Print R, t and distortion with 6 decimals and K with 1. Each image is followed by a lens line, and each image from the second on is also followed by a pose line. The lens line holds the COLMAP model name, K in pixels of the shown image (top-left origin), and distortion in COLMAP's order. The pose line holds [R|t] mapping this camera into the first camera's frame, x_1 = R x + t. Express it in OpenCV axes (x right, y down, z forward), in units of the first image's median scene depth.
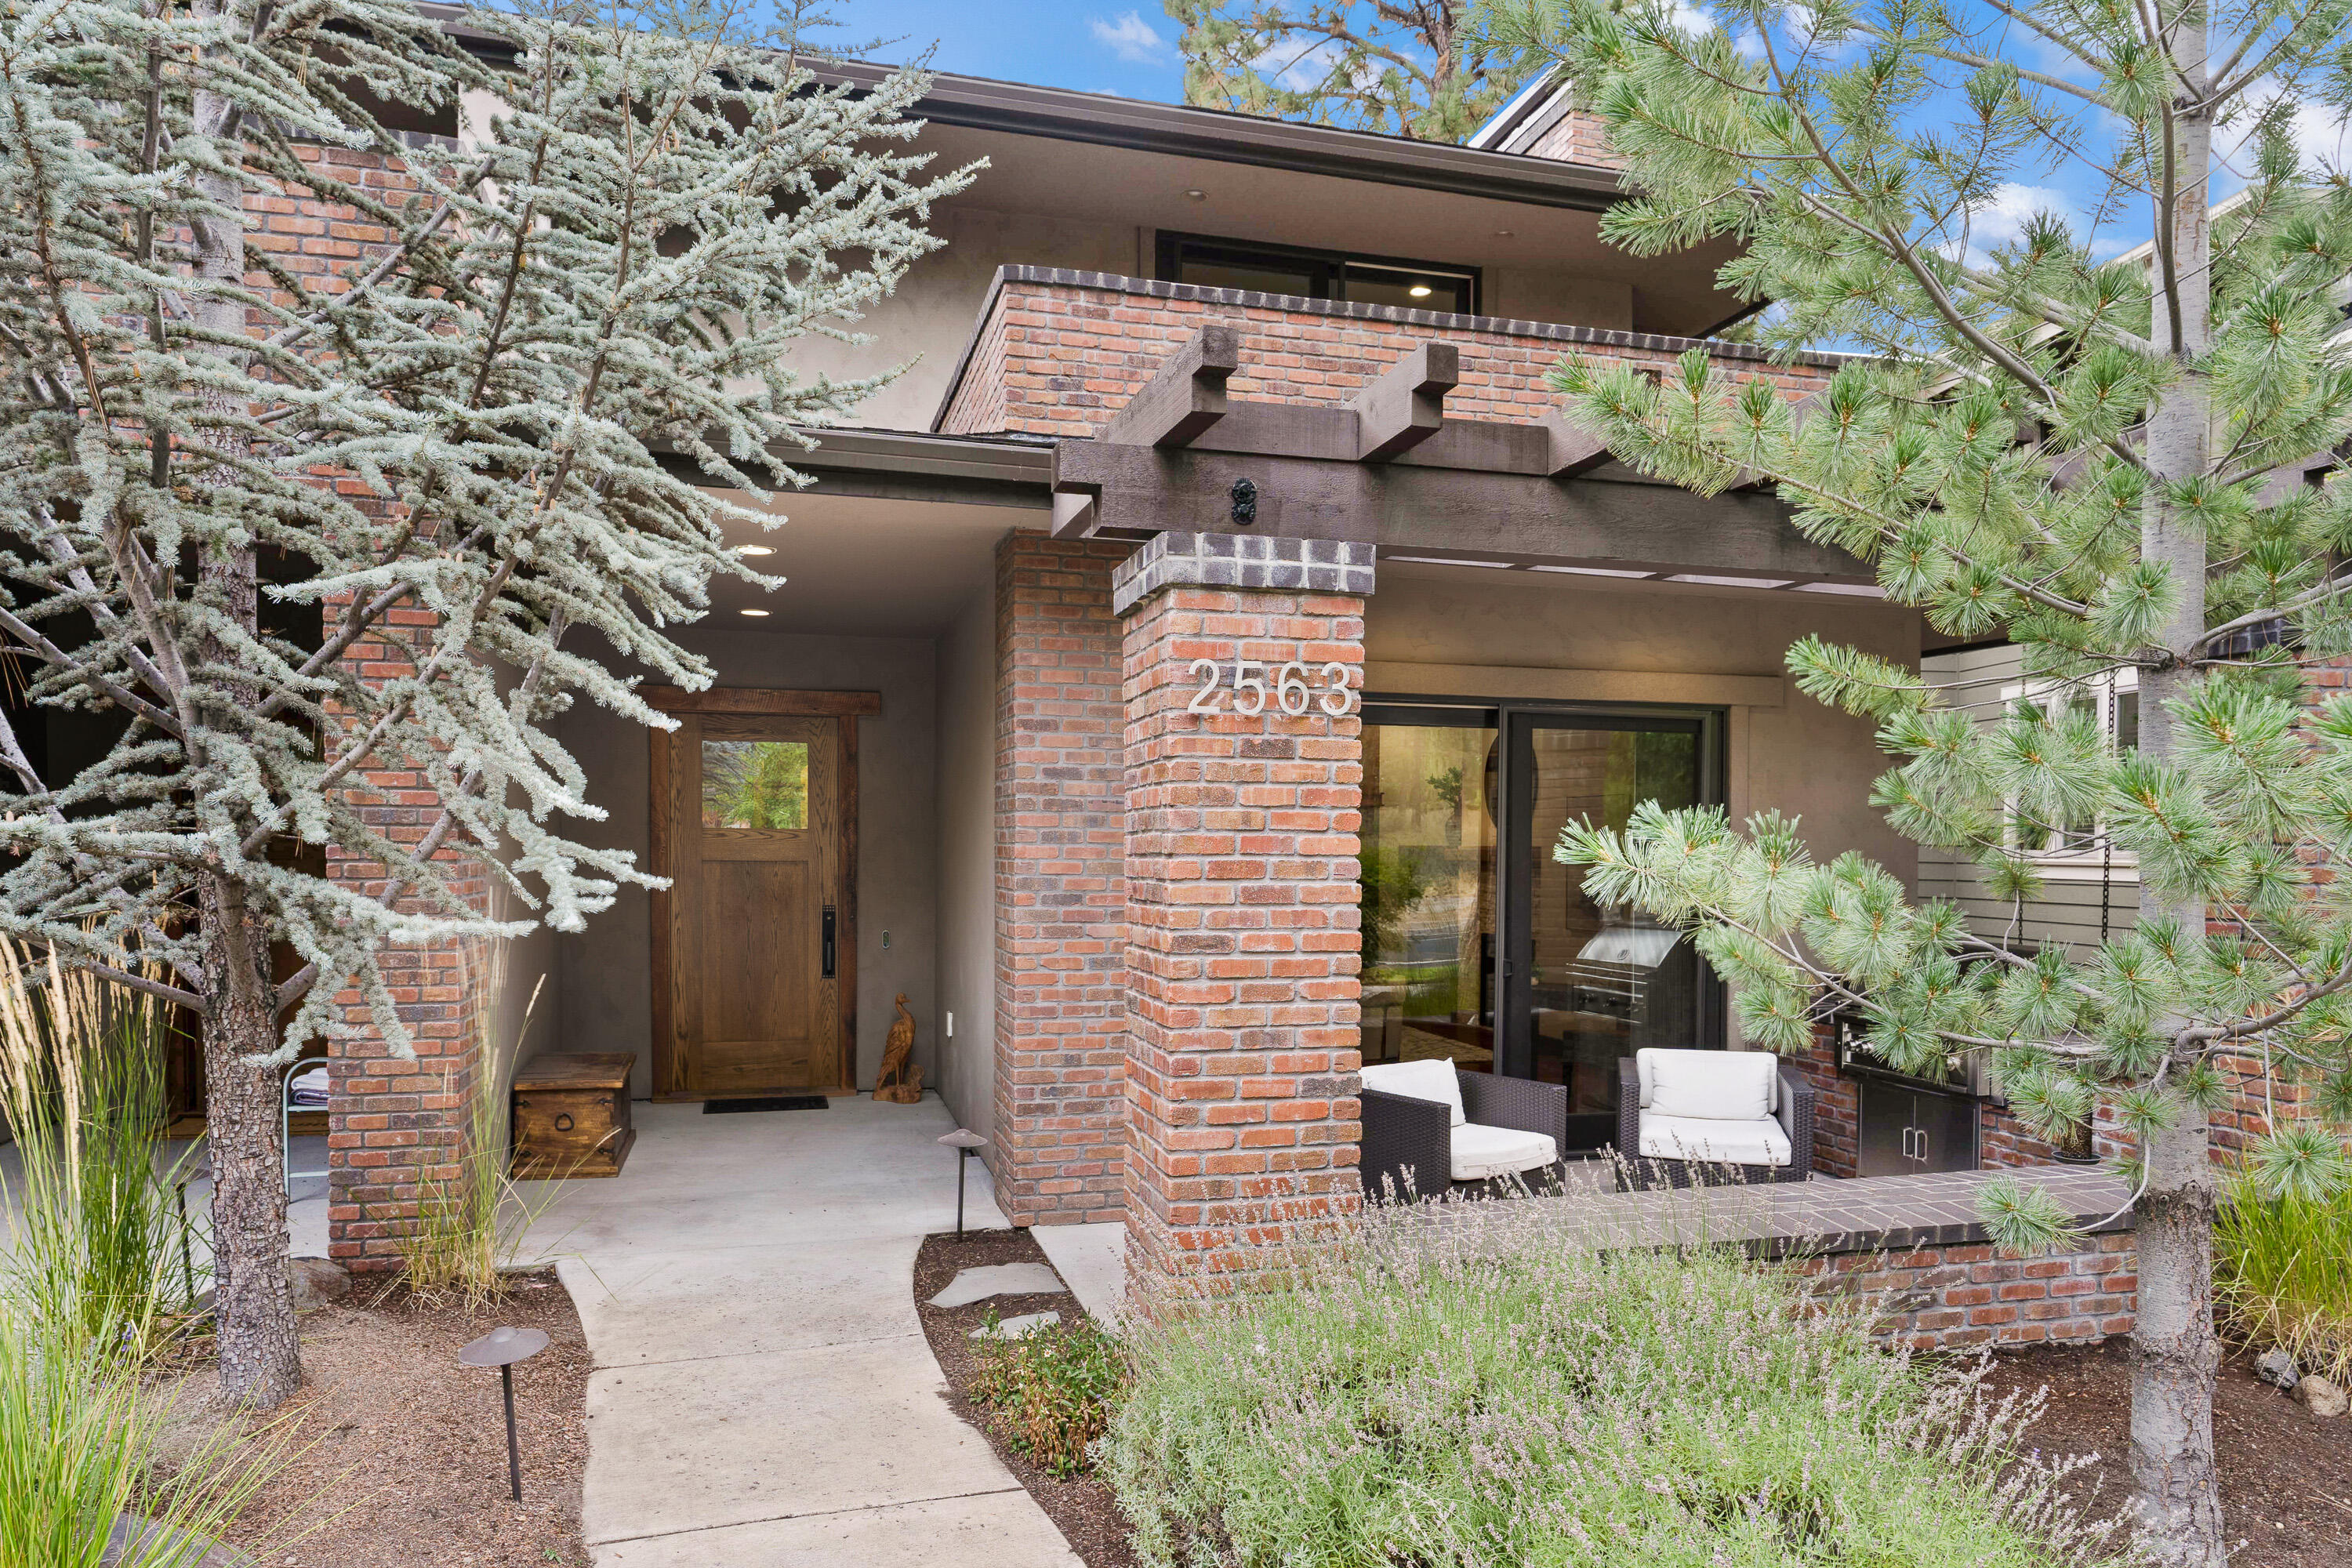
lens RADIAL K [[1726.9, 0, 1166.8], [0, 1726.9, 882.5], [0, 0, 1]] dist [-0.003244, -0.001856]
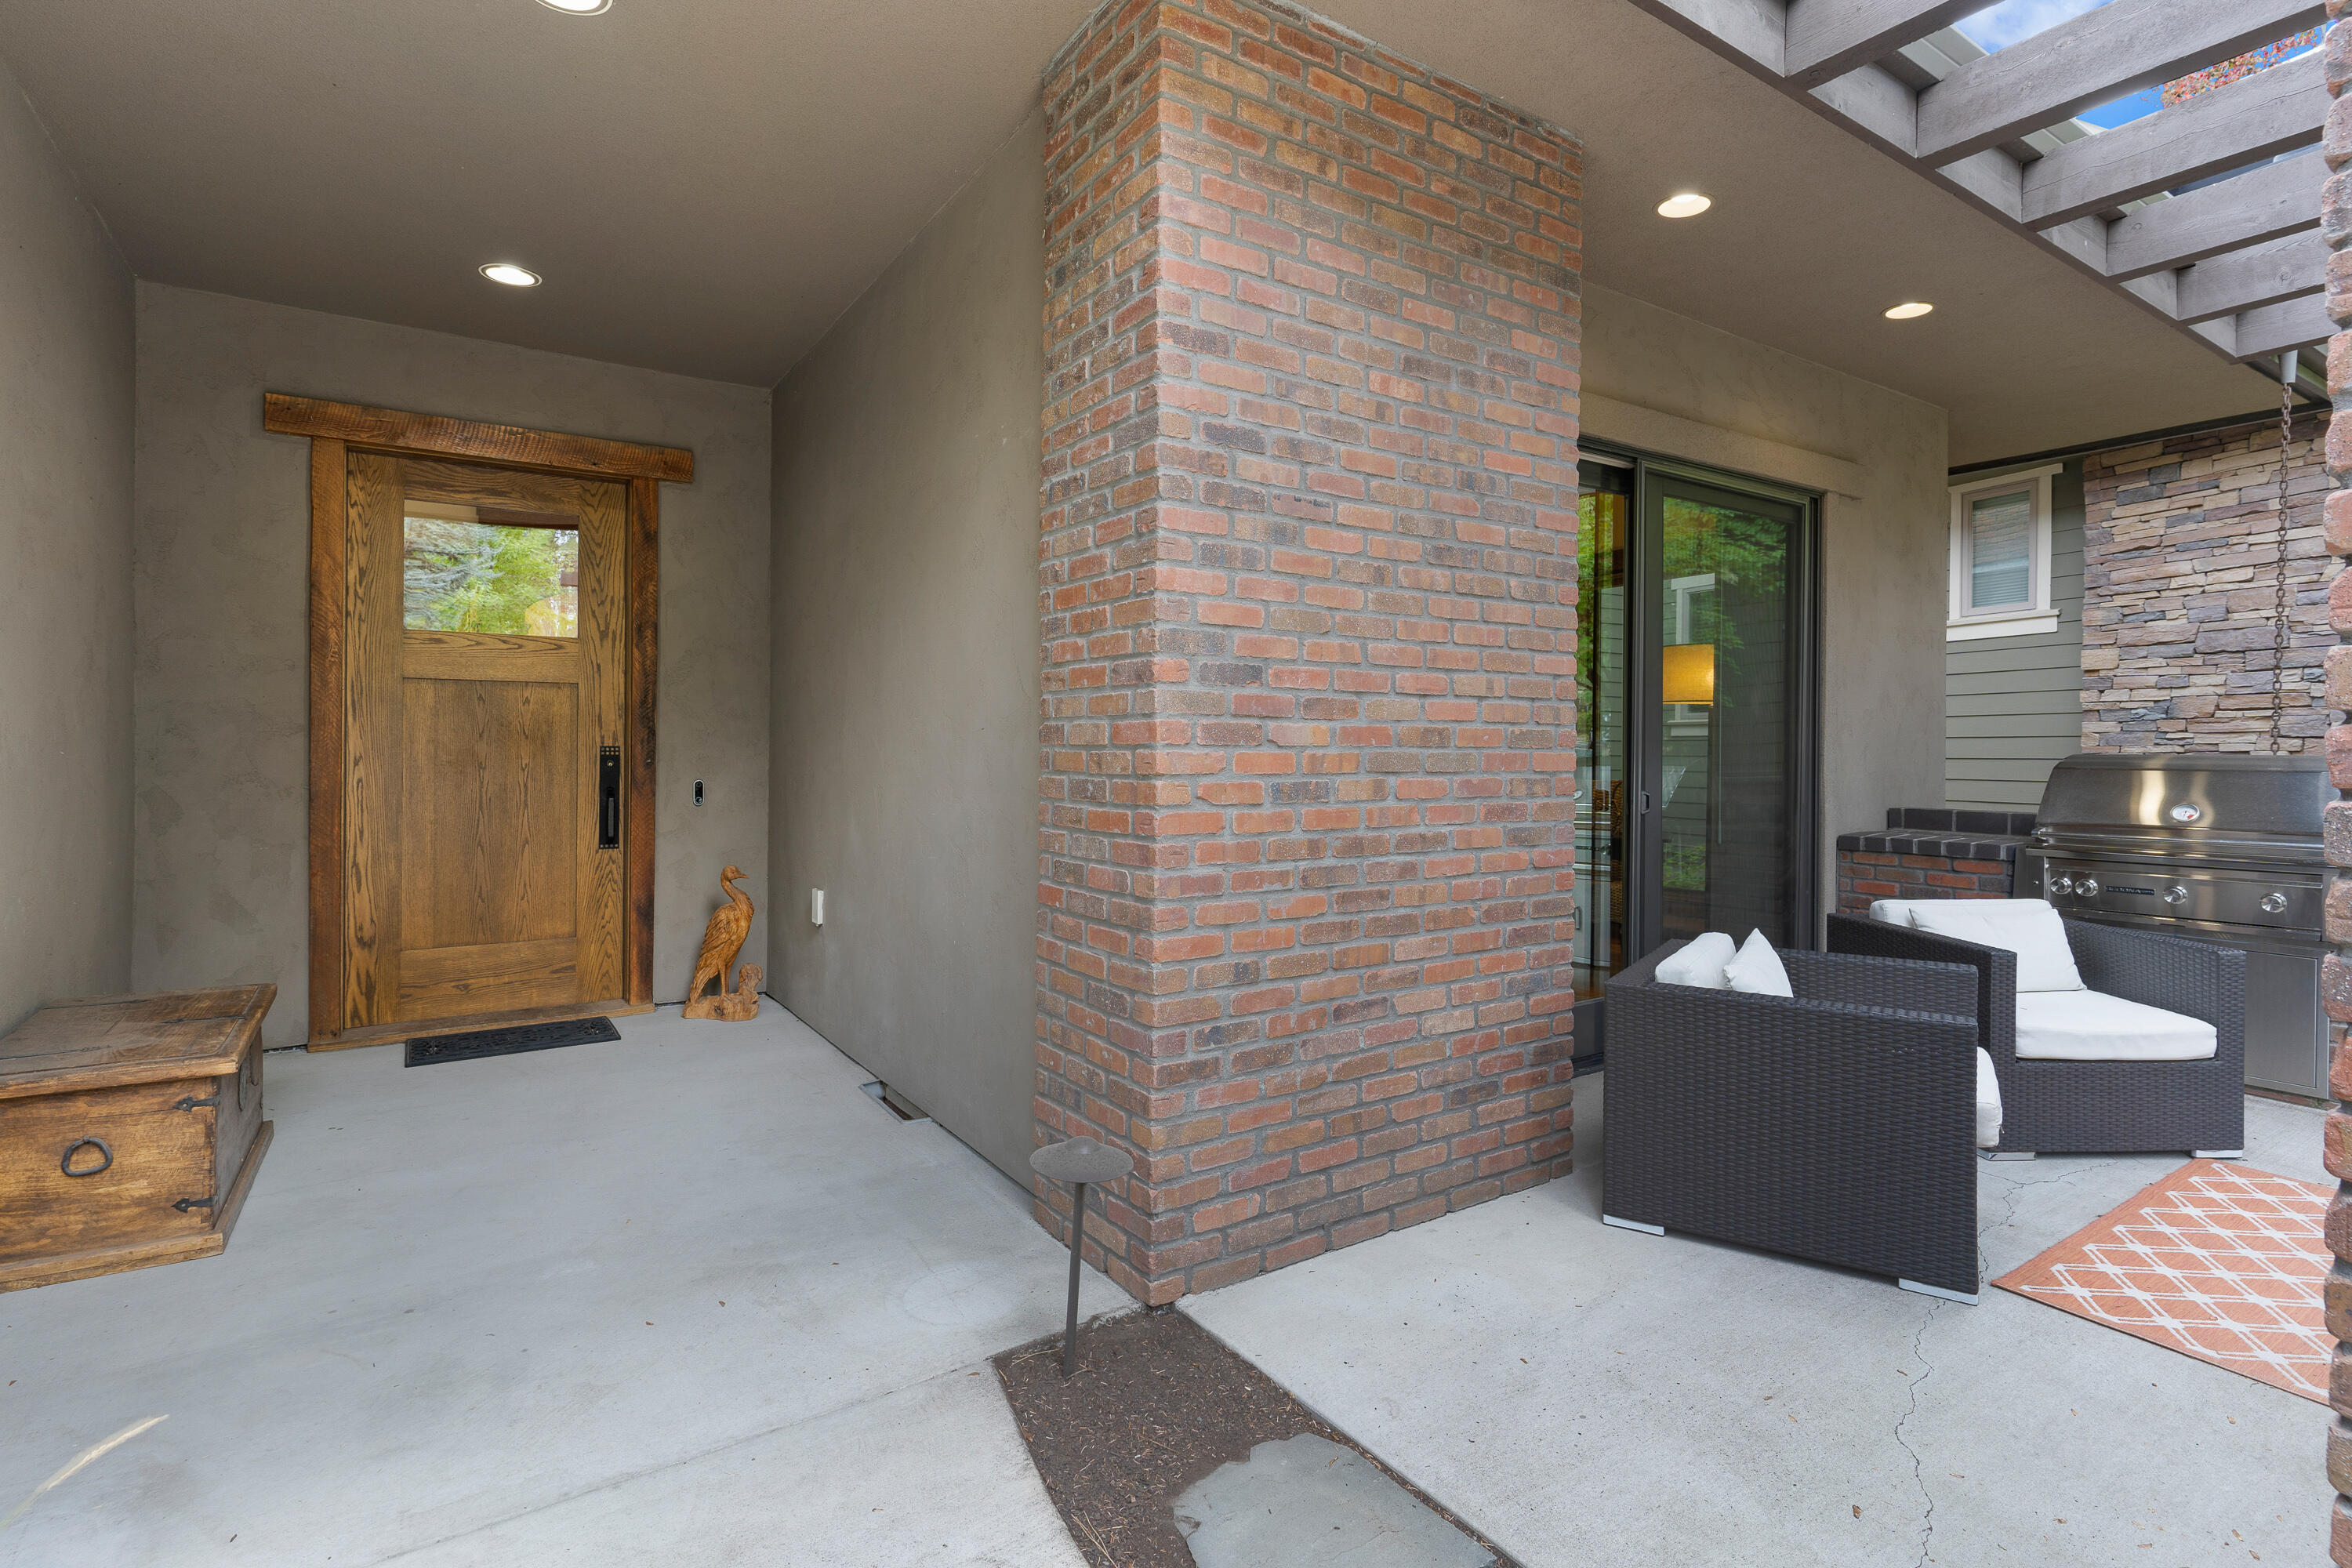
lens RADIAL K [[1137.8, 0, 1177.3], [0, 1137.8, 745.0], [0, 0, 1]] dist [-0.002098, 0.000732]
pose [[0.935945, -0.000114, 0.352146, -0.201699], [0.011708, 0.999457, -0.030793, 0.042746], [-0.351951, 0.032943, 0.935439, 0.679475]]
